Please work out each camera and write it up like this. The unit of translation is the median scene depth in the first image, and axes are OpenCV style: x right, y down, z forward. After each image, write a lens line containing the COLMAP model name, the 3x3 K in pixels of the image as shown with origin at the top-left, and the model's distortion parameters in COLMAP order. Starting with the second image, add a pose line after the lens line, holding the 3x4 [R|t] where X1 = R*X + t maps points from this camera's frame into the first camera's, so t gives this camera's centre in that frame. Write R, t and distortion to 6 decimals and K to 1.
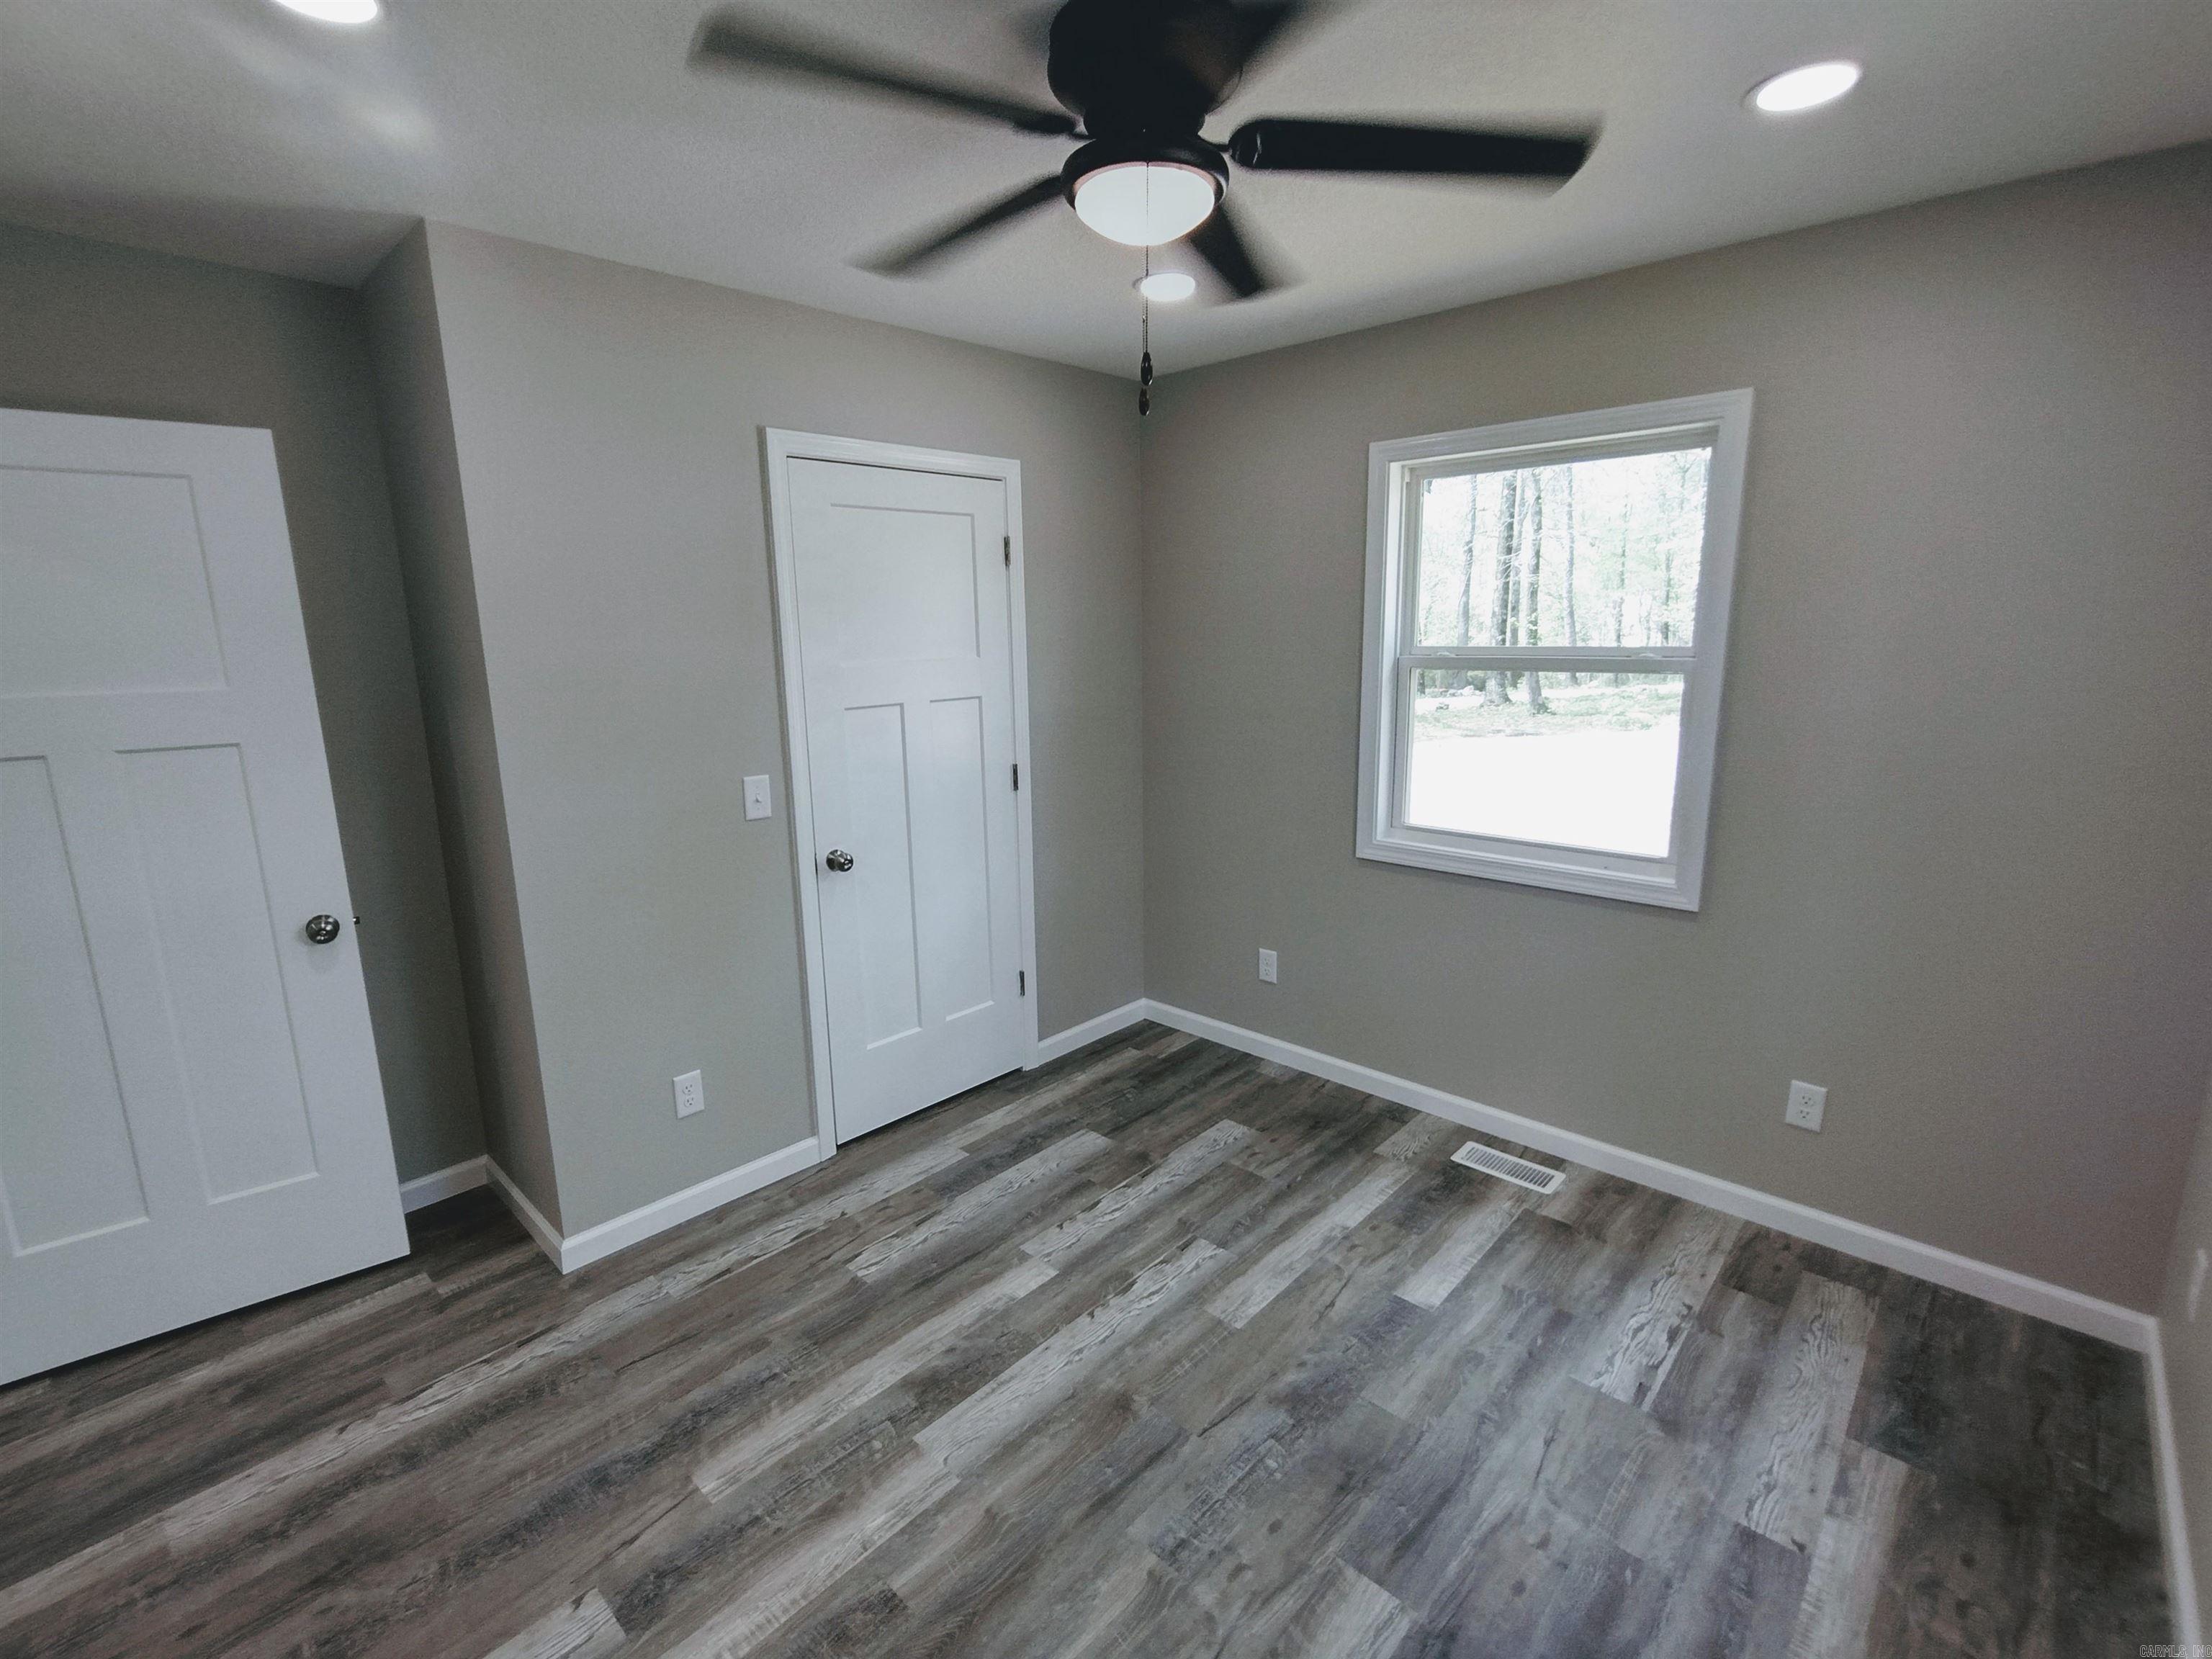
lens RADIAL K [[1000.1, 0, 1076.7], [0, 1000.1, 830.5], [0, 0, 1]] dist [-0.004644, 0.001624]
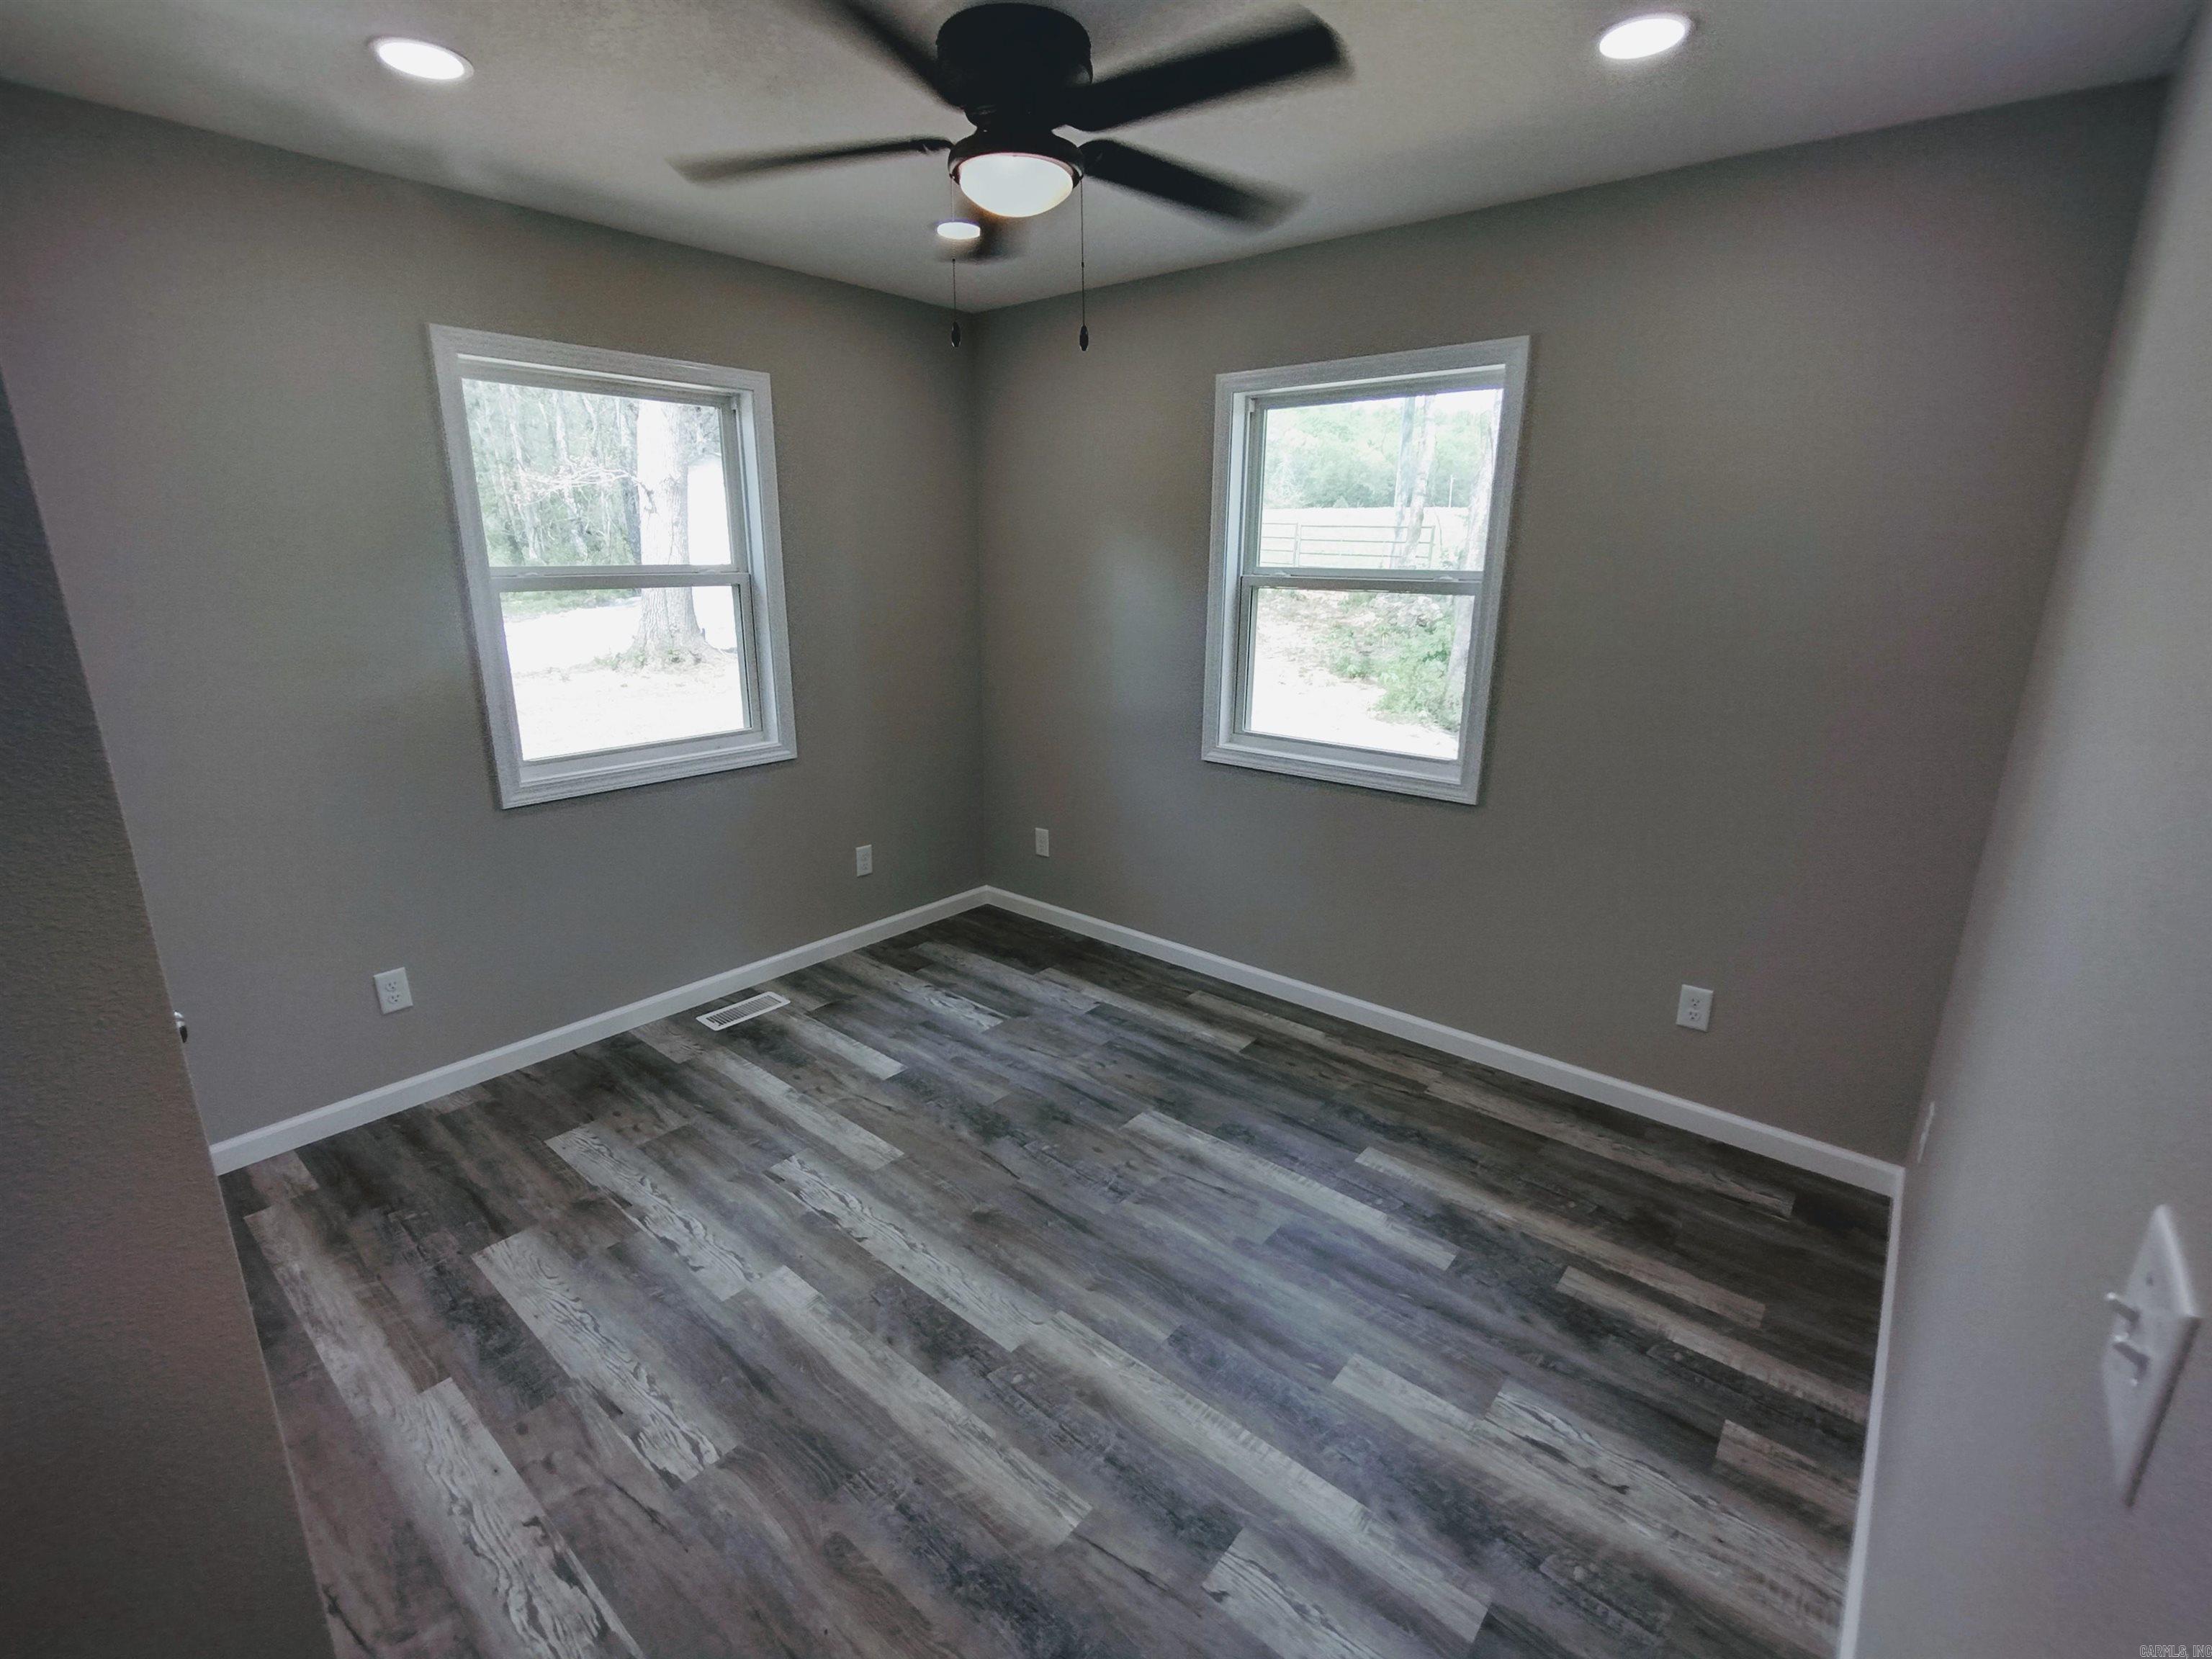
lens RADIAL K [[1000.1, 0, 1104.7], [0, 1000.1, 836.2], [0, 0, 1]] dist [-0.004644, 0.001624]
pose [[-0.070059, -0.258111, 0.963572, -0.873790], [0.200856, 0.942512, 0.267073, -0.112978], [-0.977112, 0.212250, -0.014188, 0.705276]]
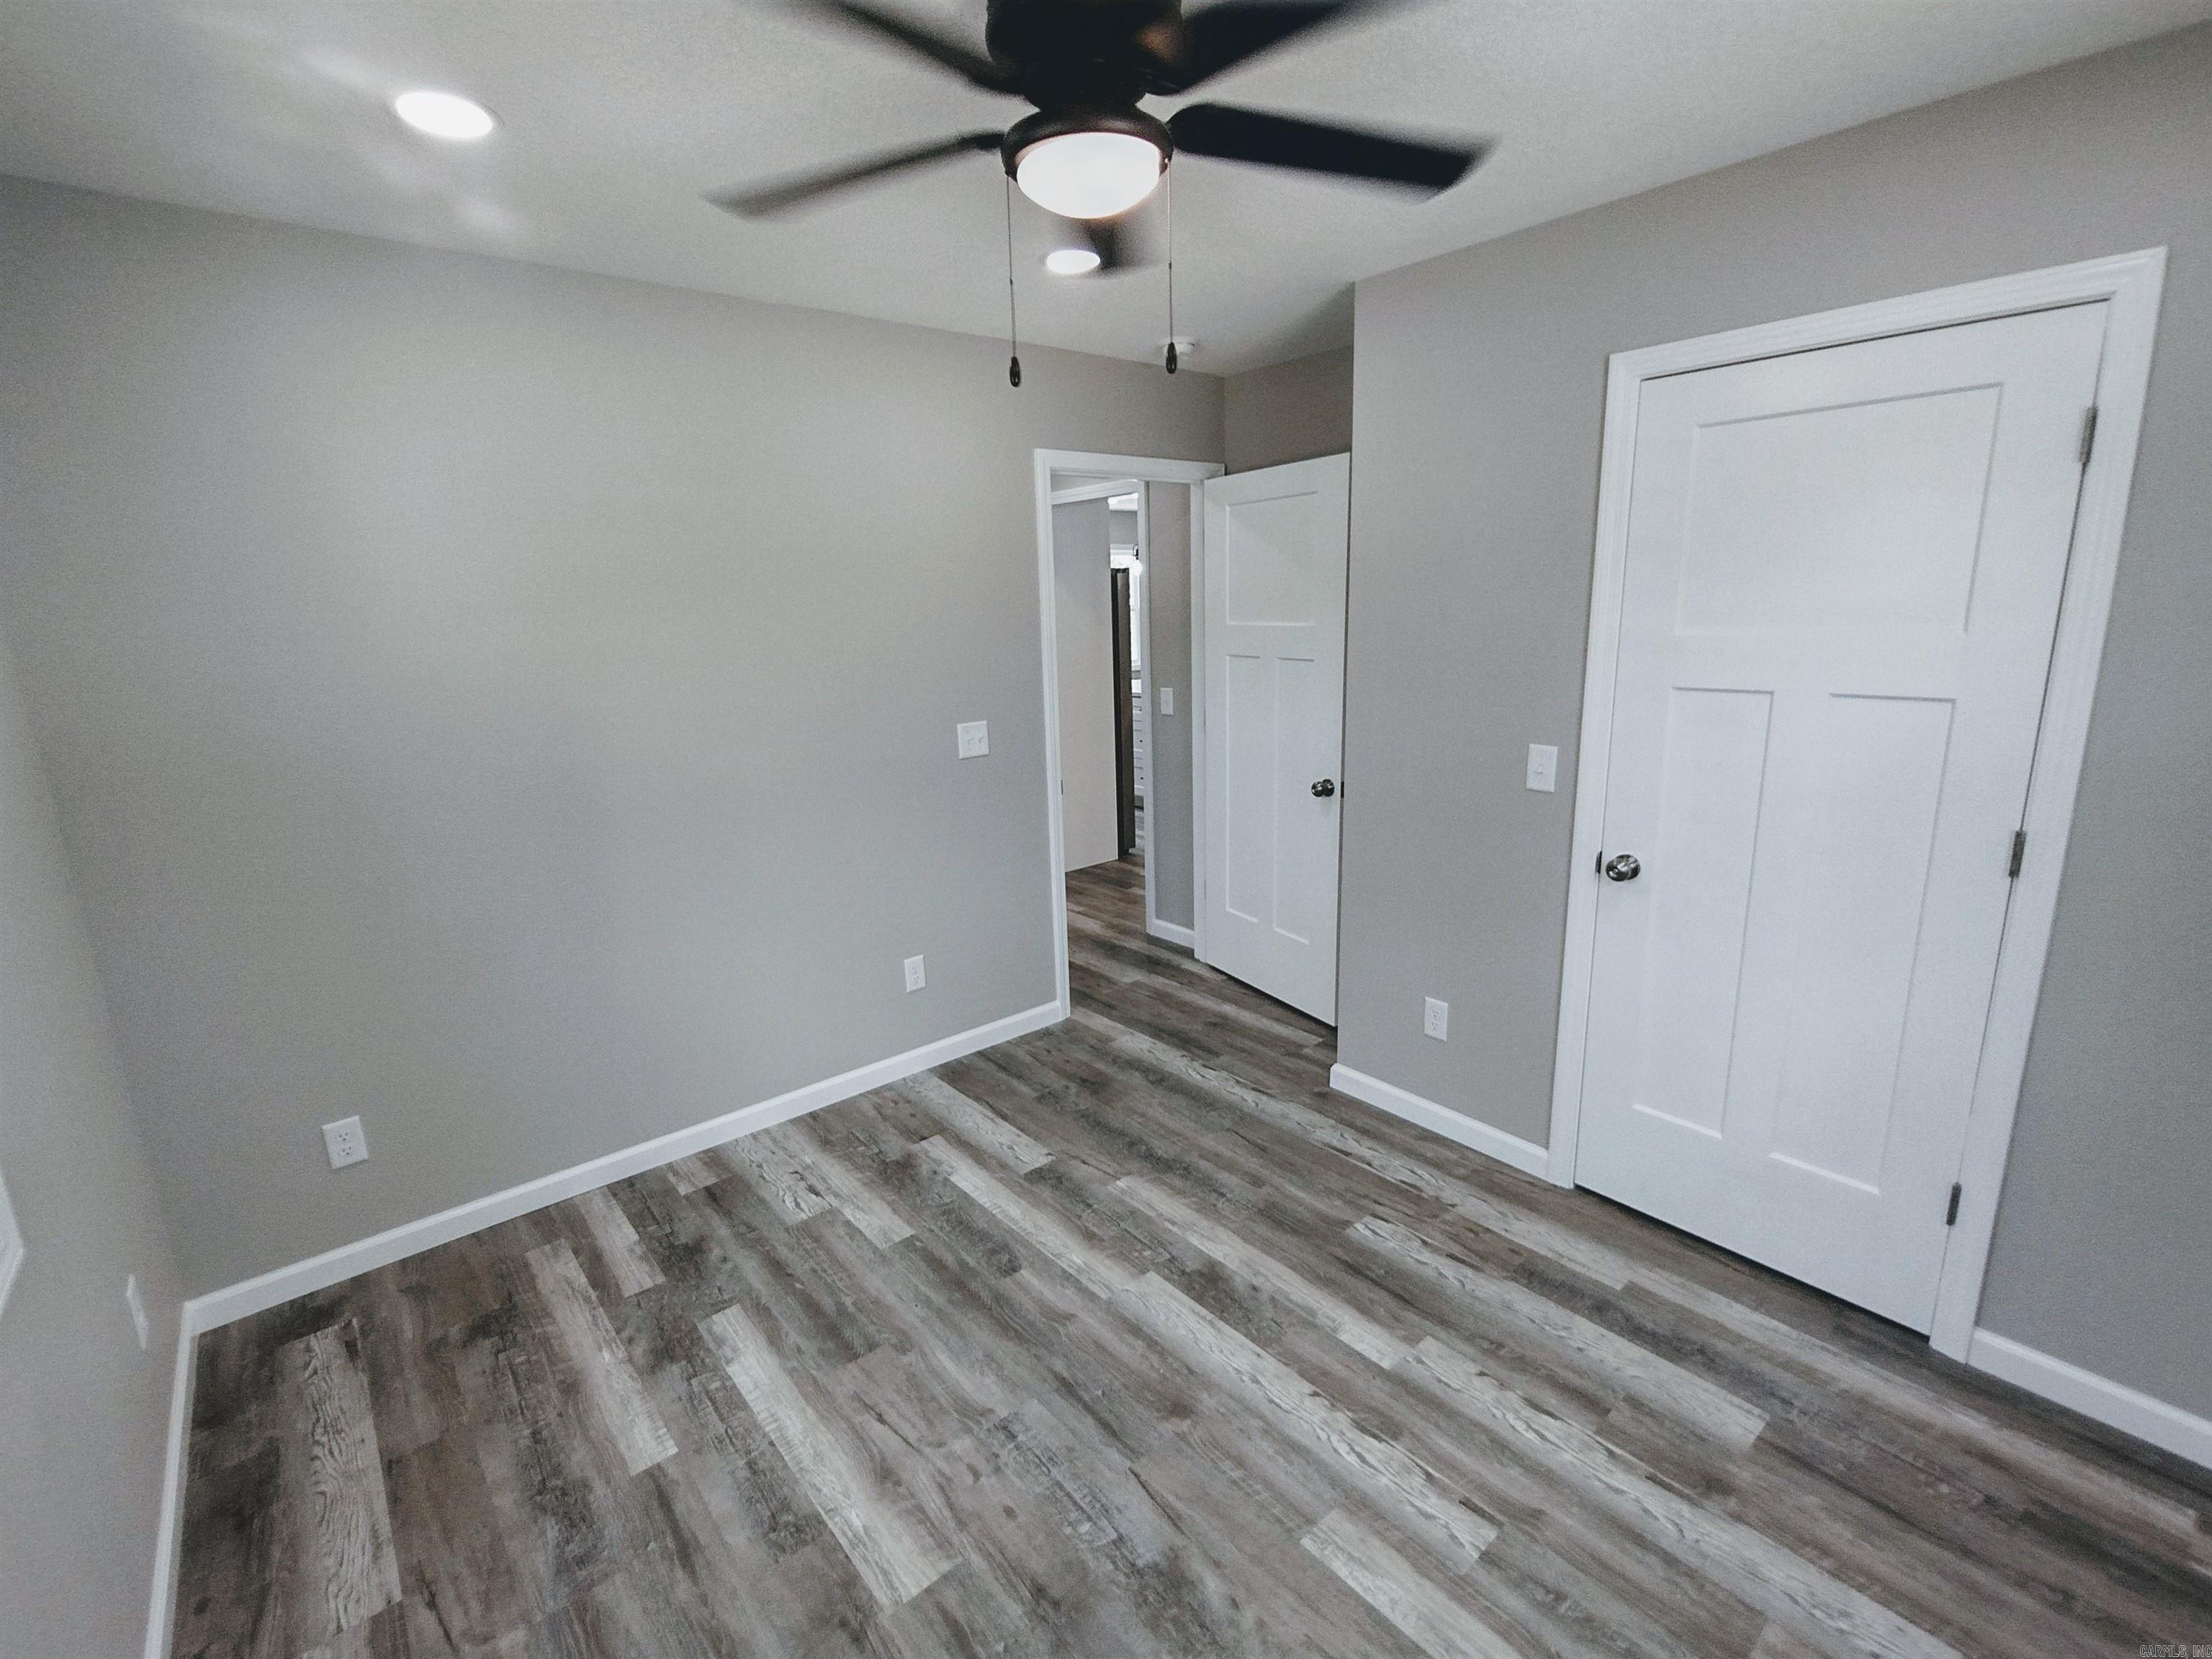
lens RADIAL K [[1000.1, 0, 1097.3], [0, 1000.1, 826.5], [0, 0, 1]] dist [-0.004644, 0.001624]
pose [[-0.105819, 0.243849, -0.964023, 0.767851], [-0.172246, 0.950316, 0.259289, -0.182663], [0.979354, 0.193487, -0.058559, 0.783568]]
